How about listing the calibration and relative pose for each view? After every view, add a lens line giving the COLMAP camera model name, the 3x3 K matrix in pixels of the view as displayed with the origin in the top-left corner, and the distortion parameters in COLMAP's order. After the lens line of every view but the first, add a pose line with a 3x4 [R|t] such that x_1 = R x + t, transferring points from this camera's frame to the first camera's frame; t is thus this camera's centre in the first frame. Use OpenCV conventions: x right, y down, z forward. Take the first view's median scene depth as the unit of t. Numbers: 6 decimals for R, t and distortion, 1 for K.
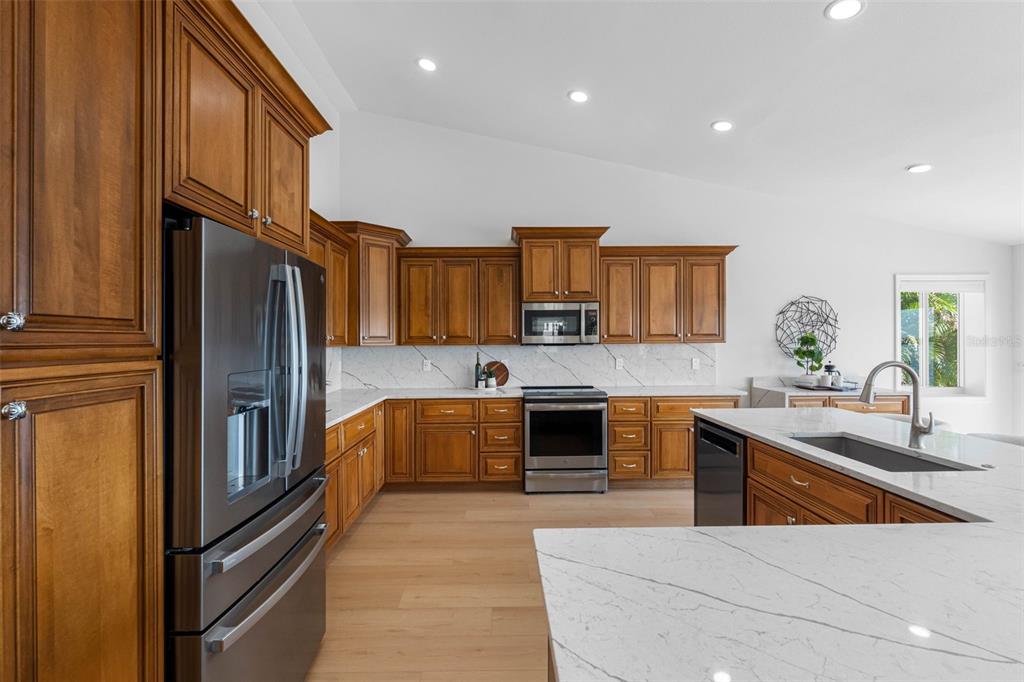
lens RADIAL K [[454.2, 0, 510.1], [0, 454.2, 339.6], [0, 0, 1]] dist [-0.009099, 0.000281]
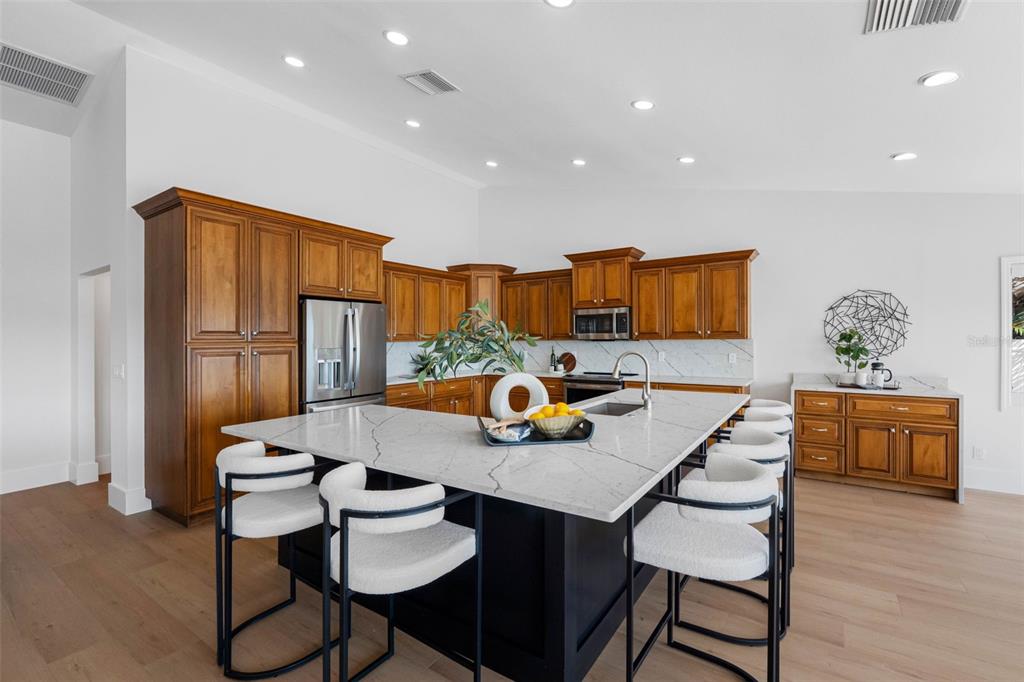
lens RADIAL K [[454.2, 0, 510.1], [0, 454.2, 339.6], [0, 0, 1]] dist [-0.009099, 0.000281]
pose [[0.814492, 0.001731, -0.580173, 0.659721], [0.002849, 0.999972, 0.006982, -0.000672], [0.580168, -0.007340, 0.814463, -0.219465]]
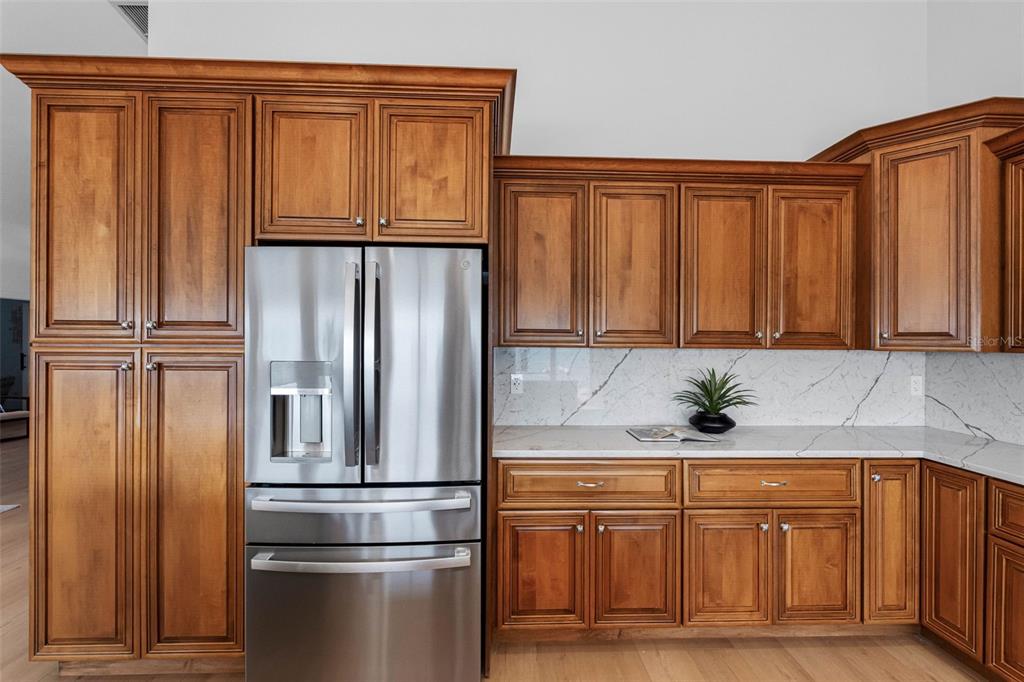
lens RADIAL K [[454.2, 0, 510.1], [0, 454.2, 339.6], [0, 0, 1]] dist [-0.009099, 0.000281]
pose [[0.012189, 0.004808, -0.999914, 0.201986], [-0.006658, 0.999967, 0.004727, 0.001263], [0.999904, 0.006600, 0.012221, 0.502728]]
